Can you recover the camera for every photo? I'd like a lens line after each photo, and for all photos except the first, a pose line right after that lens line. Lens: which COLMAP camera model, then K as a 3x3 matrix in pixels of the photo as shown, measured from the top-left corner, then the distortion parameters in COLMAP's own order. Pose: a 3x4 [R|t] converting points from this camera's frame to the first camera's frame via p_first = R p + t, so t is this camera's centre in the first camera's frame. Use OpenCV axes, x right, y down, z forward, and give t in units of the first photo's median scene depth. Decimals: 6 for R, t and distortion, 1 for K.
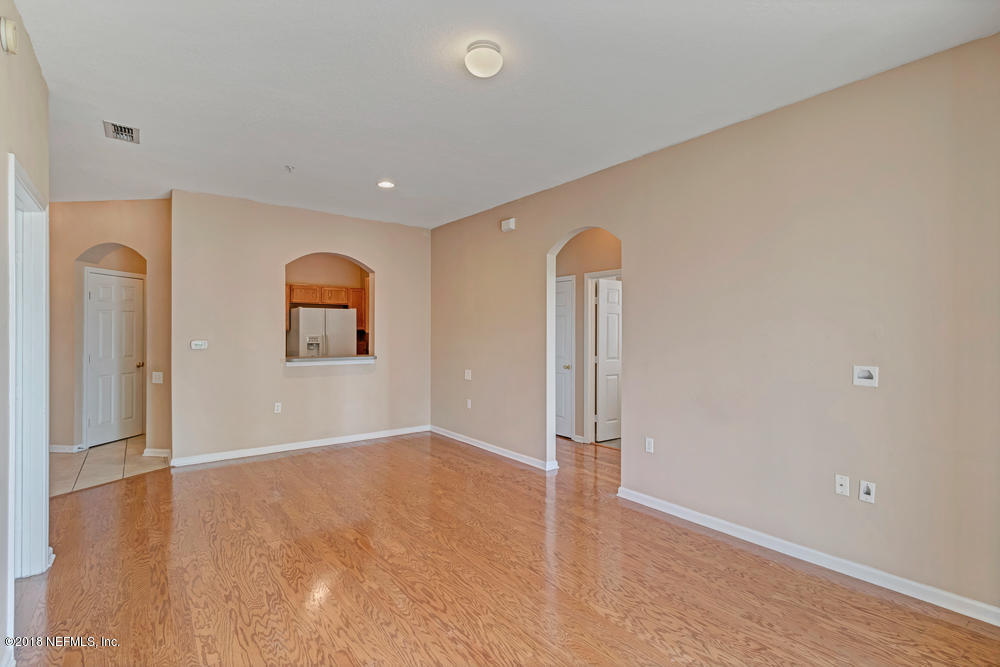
lens RADIAL K [[470.0, 0, 497.9], [0, 470.0, 332.0], [0, 0, 1]] dist [-0.008267, 0.000318]
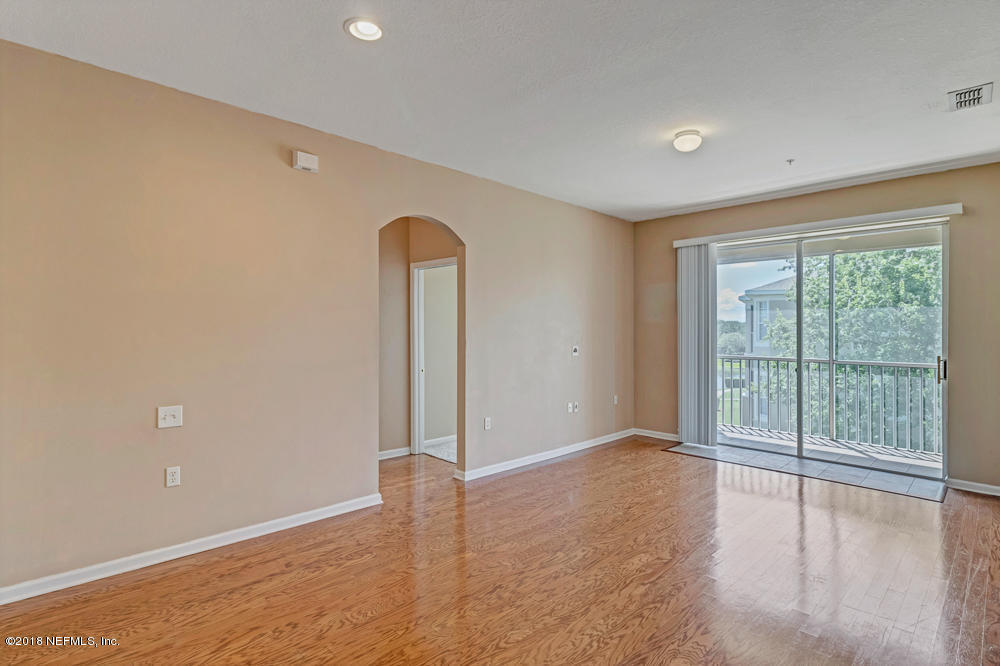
lens RADIAL K [[498.8, 0, 498.7], [0, 498.8, 325.6], [0, 0, 1]] dist [-0.011343, -0.001923]
pose [[-0.122323, 0.003509, 0.992484, -1.228683], [-0.006520, 0.999969, -0.004339, -0.003818], [-0.992469, -0.007002, -0.122297, 1.474548]]
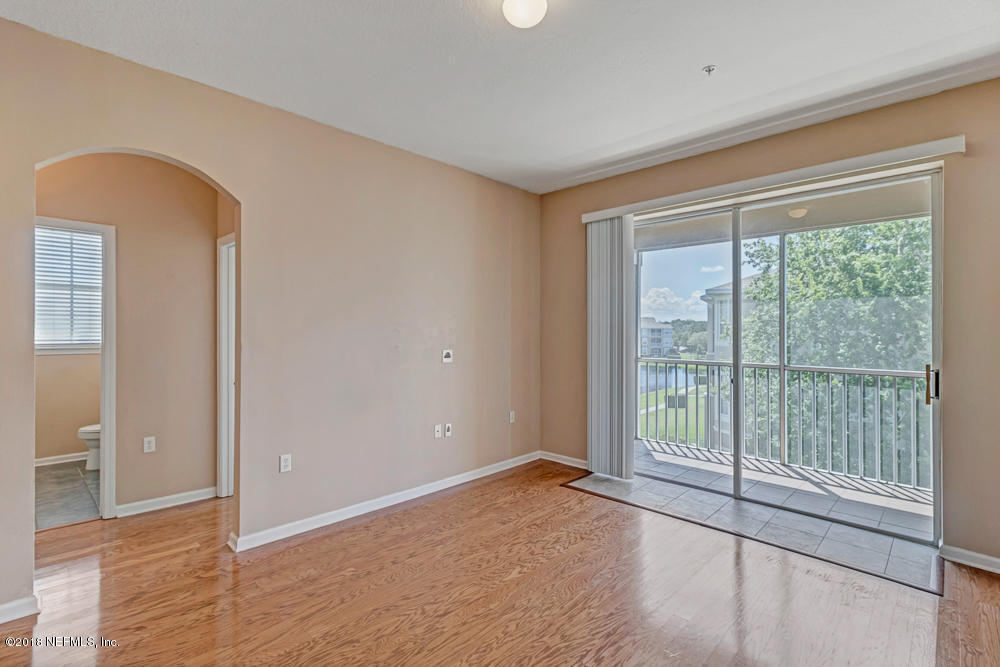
lens RADIAL K [[470.0, 0, 496.8], [0, 470.0, 327.4], [0, 0, 1]] dist [-0.008267, 0.000318]
pose [[-0.147296, 0.001962, 0.989090, -0.719796], [-0.003146, 0.999992, -0.002452, 0.003400], [-0.989087, -0.003473, -0.147289, 0.983880]]
